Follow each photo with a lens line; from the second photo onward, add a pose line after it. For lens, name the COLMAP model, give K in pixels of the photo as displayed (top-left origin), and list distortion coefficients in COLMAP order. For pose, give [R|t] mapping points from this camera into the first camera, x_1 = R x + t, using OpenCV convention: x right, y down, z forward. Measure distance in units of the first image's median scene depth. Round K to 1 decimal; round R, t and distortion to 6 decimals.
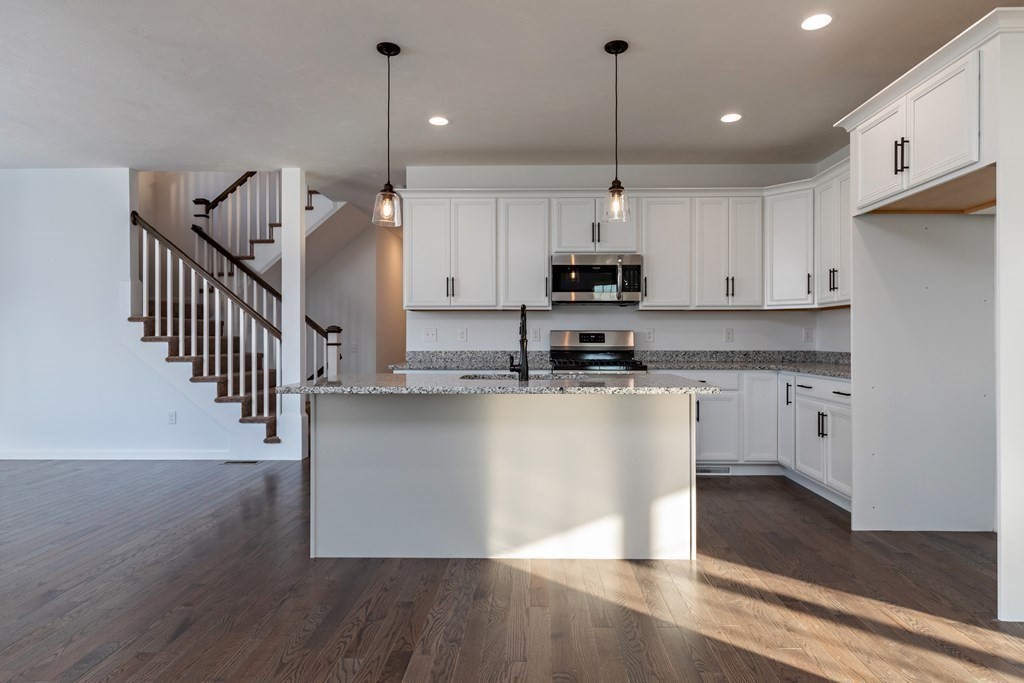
lens RADIAL K [[559.1, 0, 518.8], [0, 559.1, 333.6], [0, 0, 1]] dist [0.010821, -0.000547]
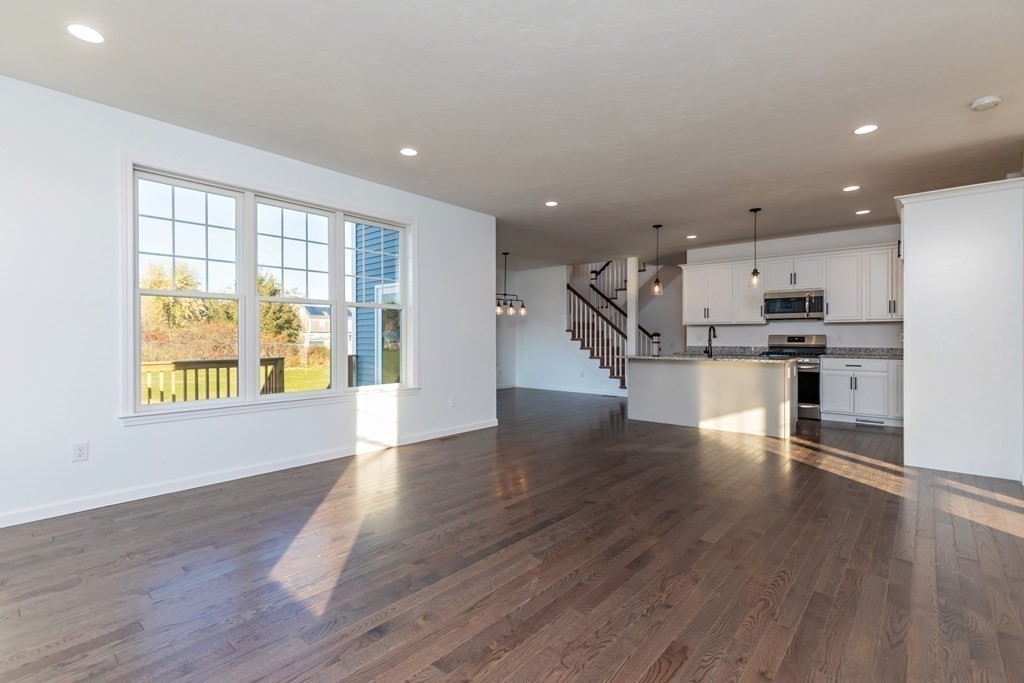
lens RADIAL K [[466.5, 0, 515.4], [0, 466.5, 334.7], [0, 0, 1]] dist [0.001126, 0.000281]
pose [[0.772832, -0.004268, -0.634596, 0.354575], [0.003733, 0.999991, -0.002179, -0.006097], [0.634599, -0.000685, 0.772841, -0.603152]]
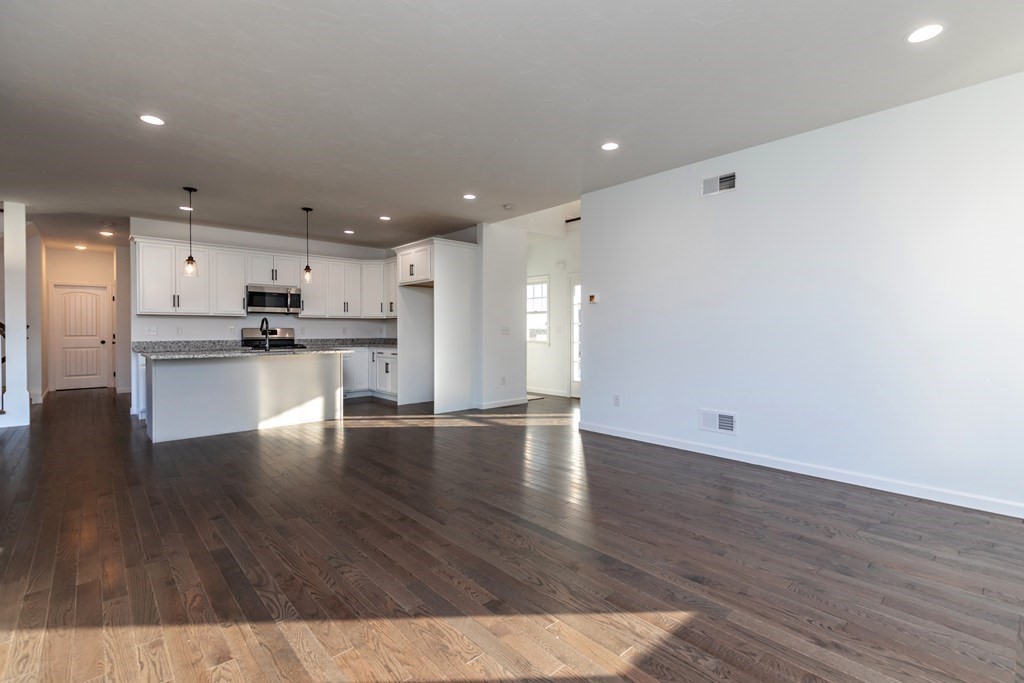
lens RADIAL K [[466.5, 0, 515.4], [0, 466.5, 334.7], [0, 0, 1]] dist [0.001126, 0.000281]
pose [[0.720223, -0.006540, 0.693711, -0.320306], [-0.003642, 0.999906, 0.013208, -0.007088], [-0.693733, -0.012039, 0.720132, -0.583721]]
